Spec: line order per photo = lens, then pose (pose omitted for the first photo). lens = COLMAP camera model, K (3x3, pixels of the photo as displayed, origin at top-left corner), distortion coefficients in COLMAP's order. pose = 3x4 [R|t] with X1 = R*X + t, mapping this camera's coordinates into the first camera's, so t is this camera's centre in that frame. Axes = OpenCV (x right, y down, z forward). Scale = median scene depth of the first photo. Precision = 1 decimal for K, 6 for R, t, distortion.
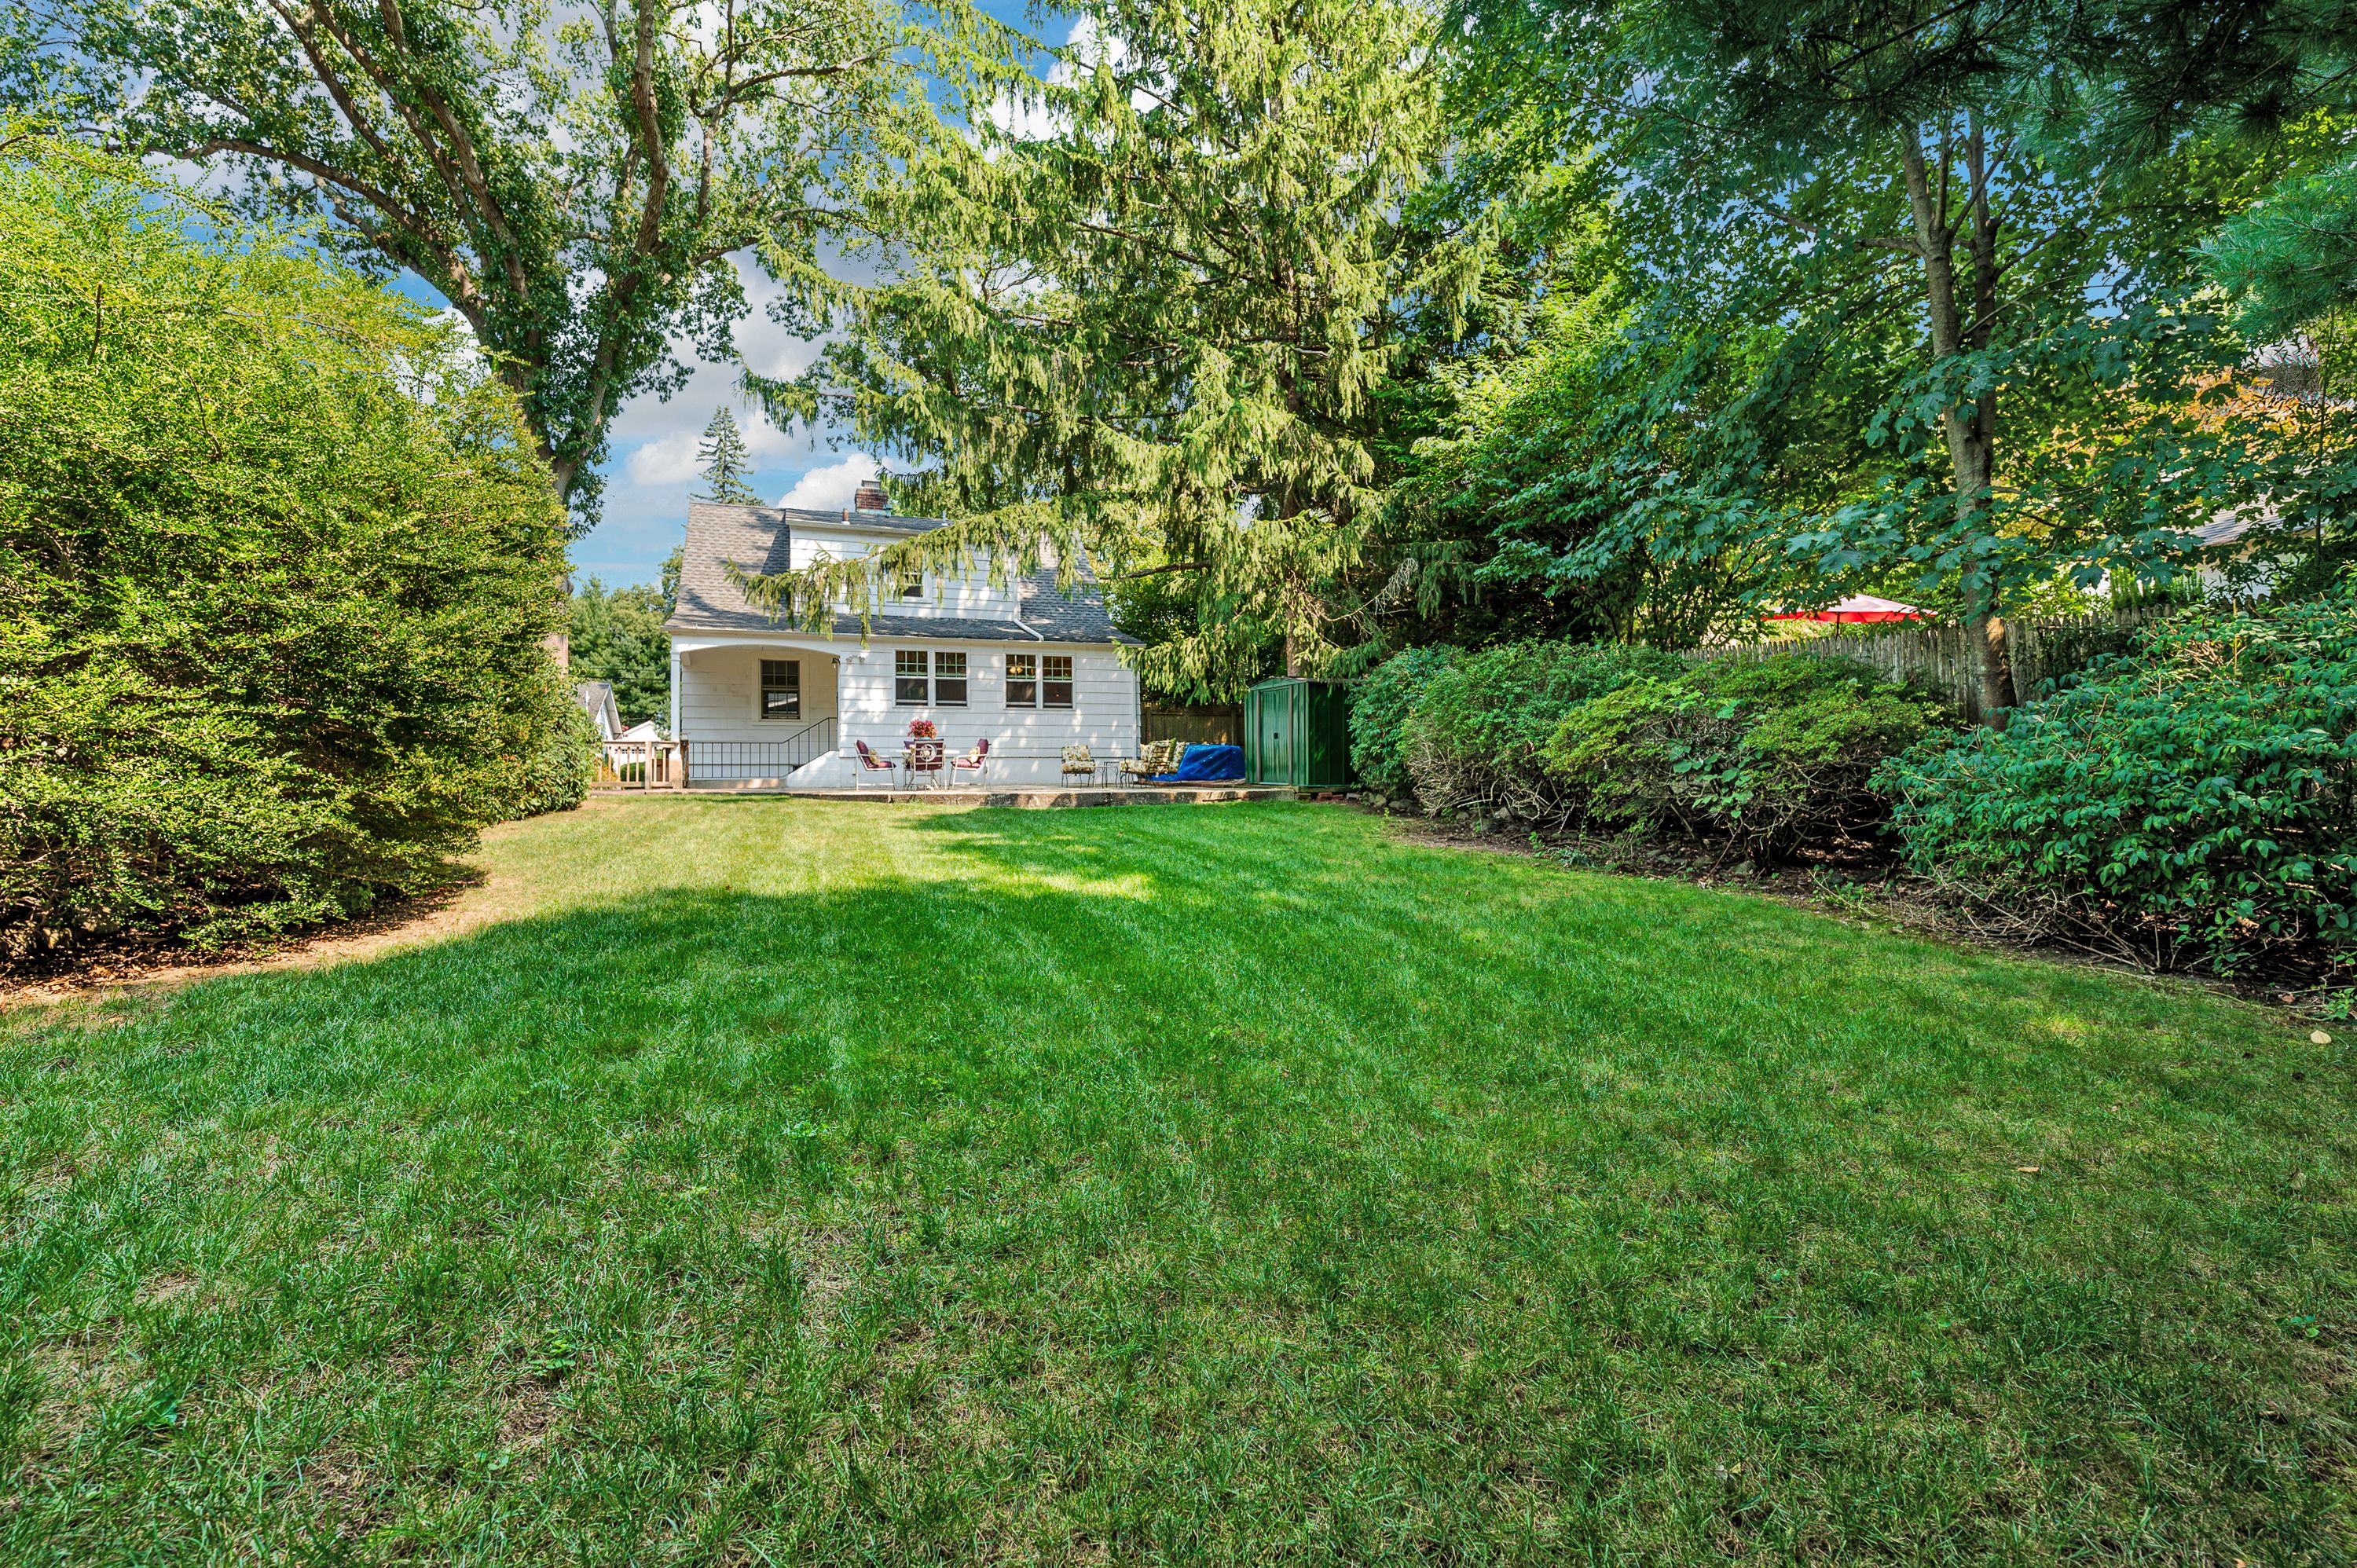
lens RADIAL K [[1073.8, 0, 1178.7], [0, 1073.8, 771.6], [0, 0, 1]] dist [-0.000321, 0.000833]
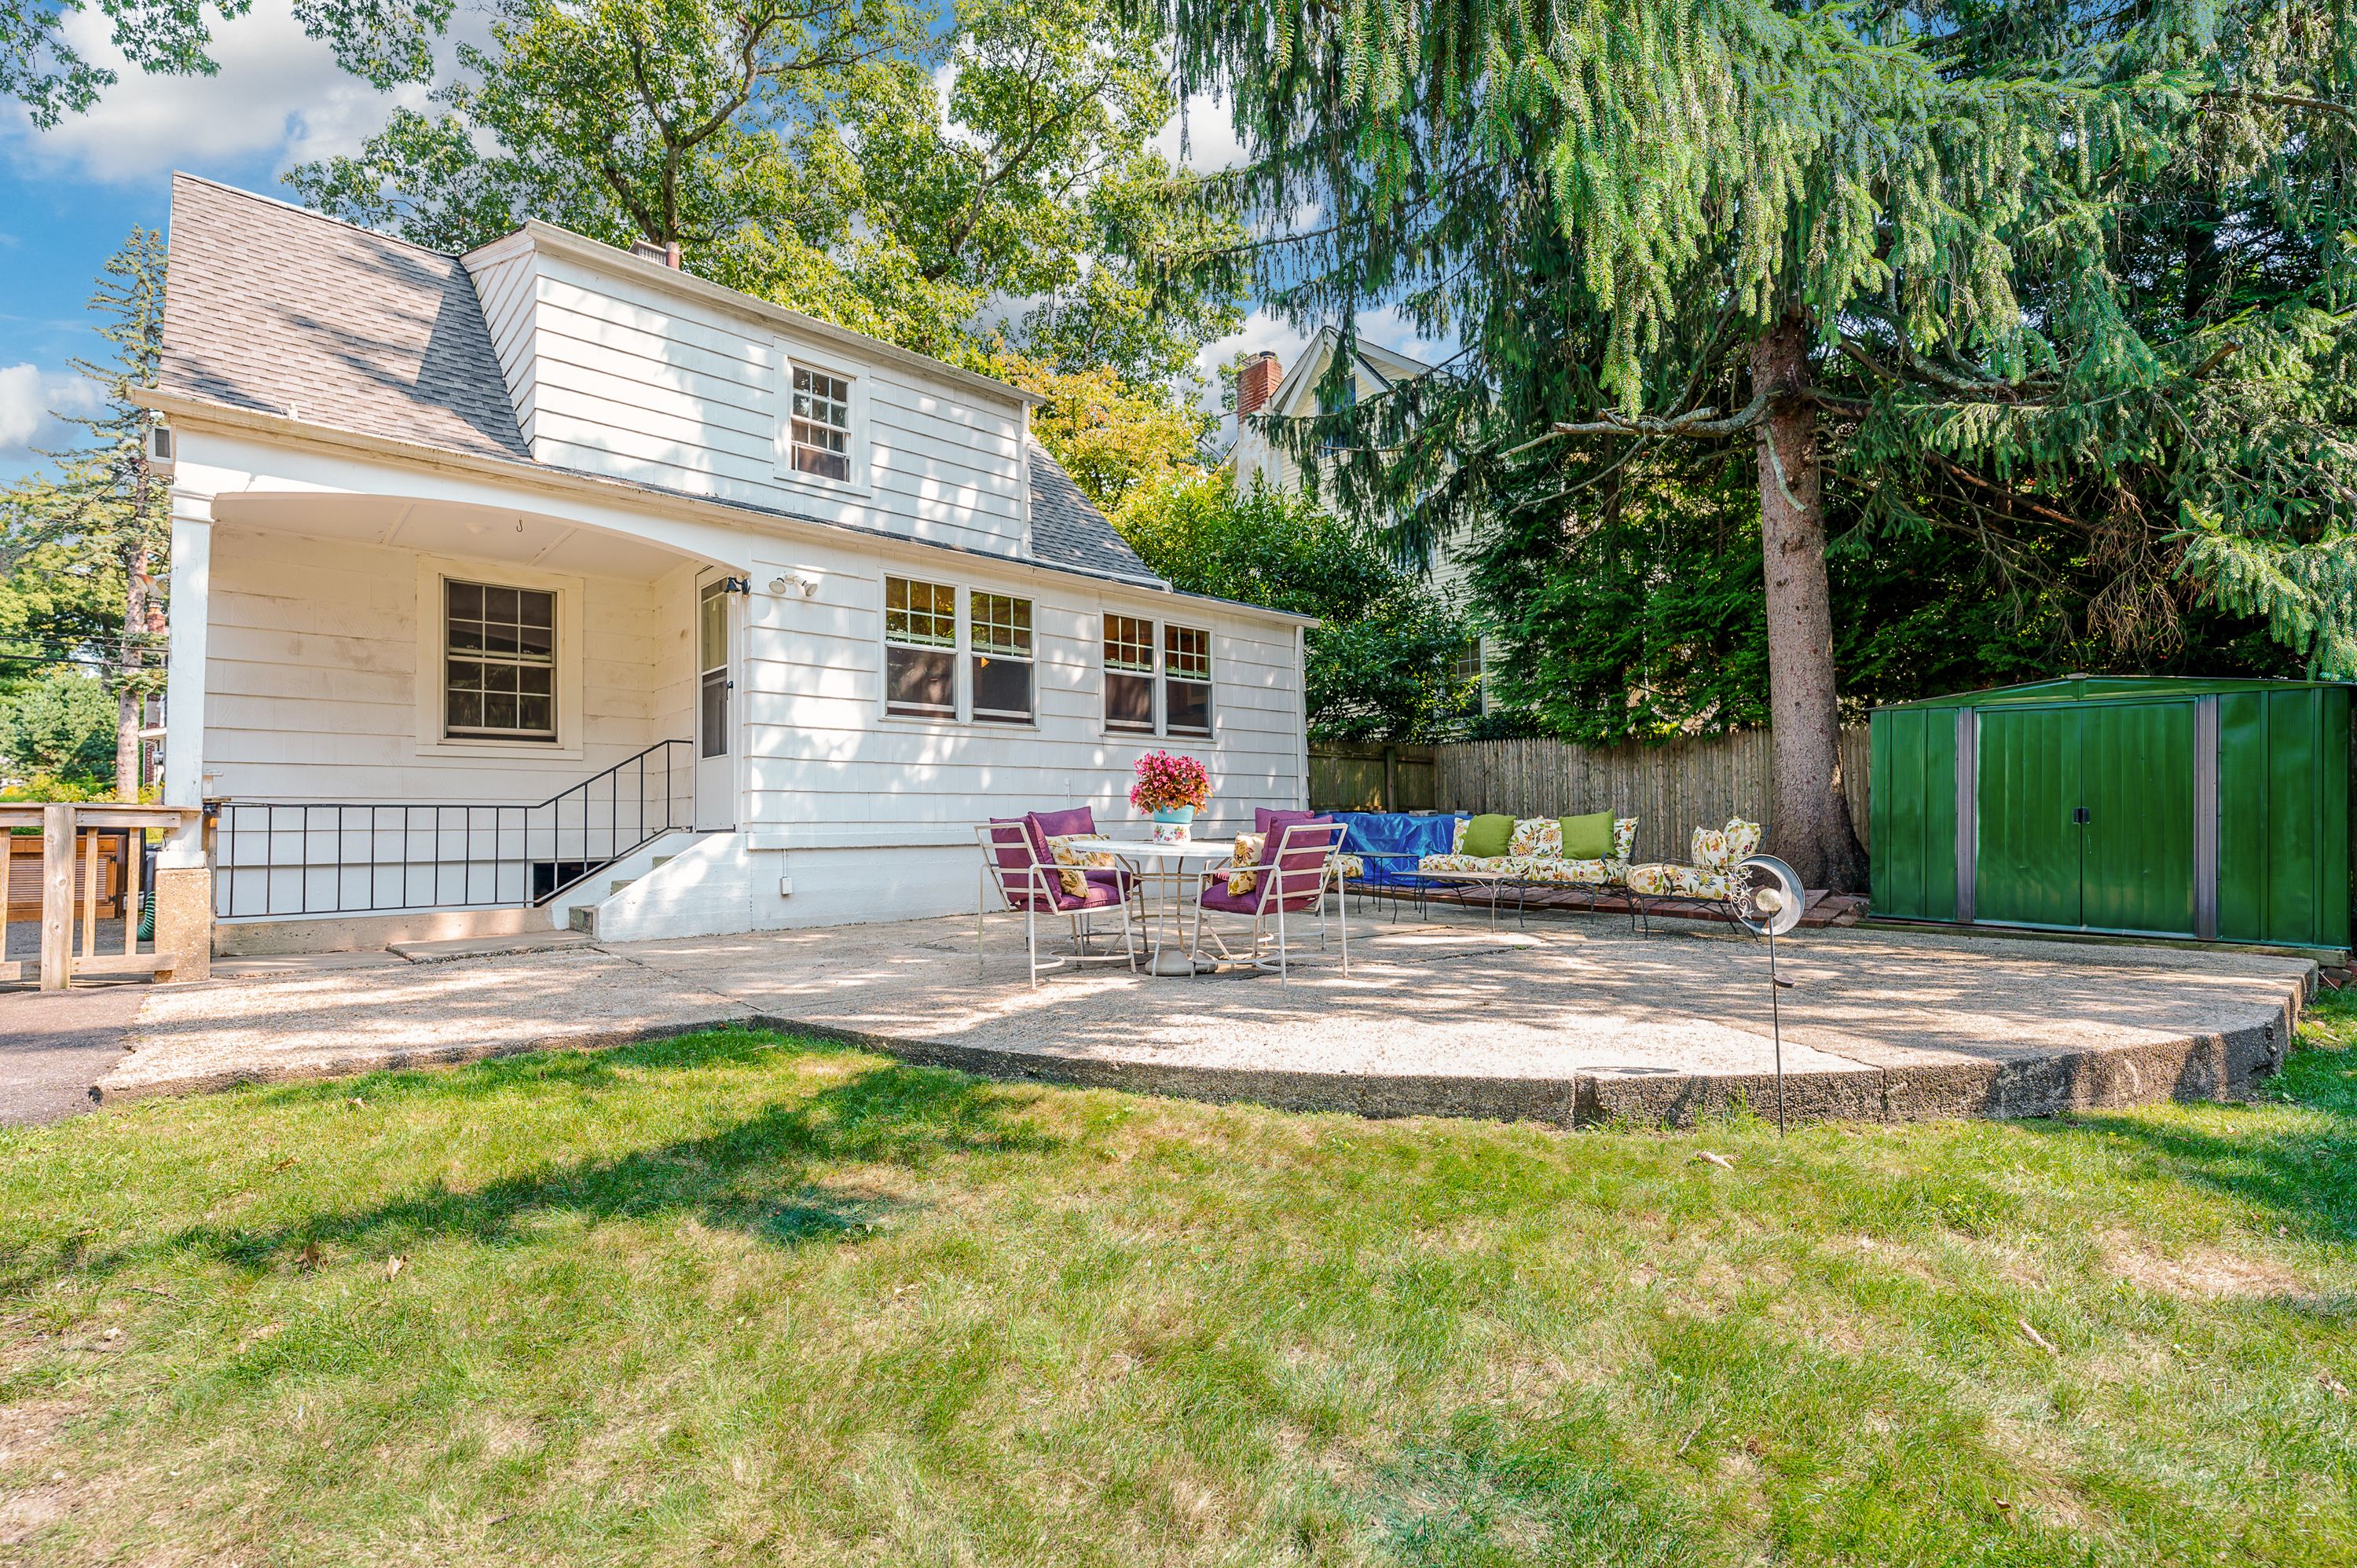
lens RADIAL K [[1073.8, 0, 1178.7], [0, 1073.8, 771.6], [0, 0, 1]] dist [-0.000321, 0.000833]
pose [[0.919345, 0.019056, 0.392991, -0.303899], [-0.001118, 0.998949, -0.045823, -0.022324], [-0.393451, 0.041688, 0.918400, 0.572477]]
